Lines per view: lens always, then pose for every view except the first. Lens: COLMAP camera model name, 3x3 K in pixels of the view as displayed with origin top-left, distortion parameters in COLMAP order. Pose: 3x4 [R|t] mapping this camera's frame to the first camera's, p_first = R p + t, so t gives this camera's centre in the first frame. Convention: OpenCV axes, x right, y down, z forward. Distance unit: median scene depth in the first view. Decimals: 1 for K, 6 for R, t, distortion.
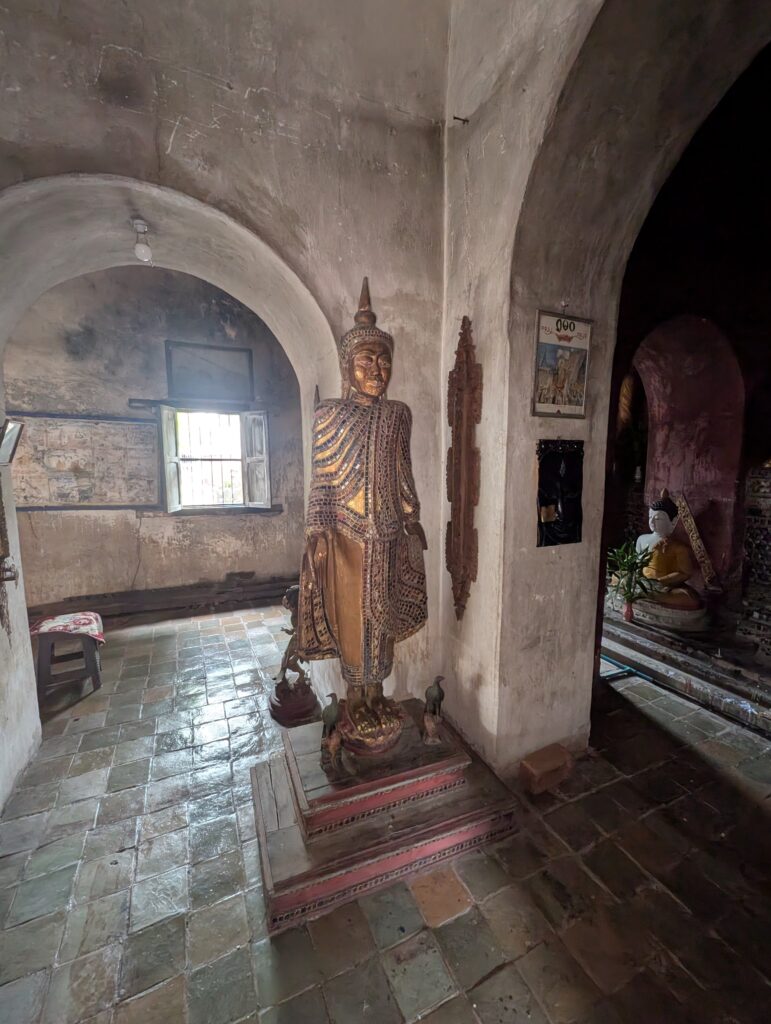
lens RADIAL K [[410.6, 0, 387.3], [0, 410.6, 508.2], [0, 0, 1]] dist [-0.007653, -0.000010]
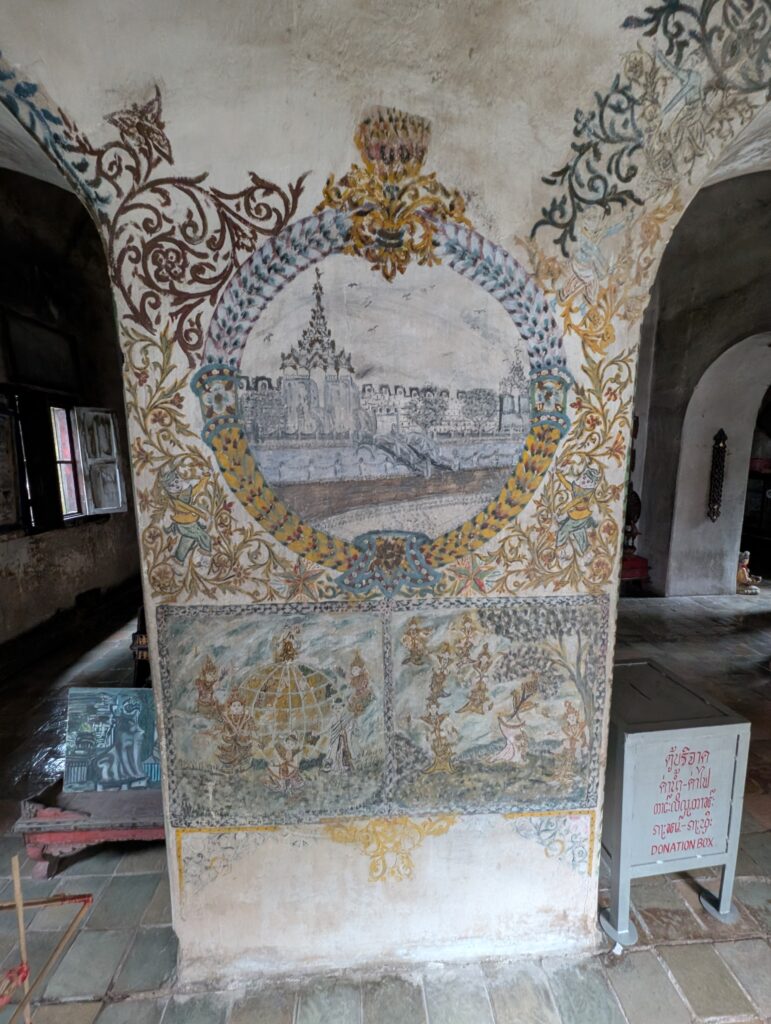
lens RADIAL K [[410.6, 0, 387.3], [0, 410.6, 512.5], [0, 0, 1]] dist [-0.007653, -0.000010]
pose [[0.338123, -0.135617, 0.931279, -0.984789], [0.127058, 0.987081, 0.097612, -0.012740], [-0.932485, 0.085322, 0.350986, 0.094099]]
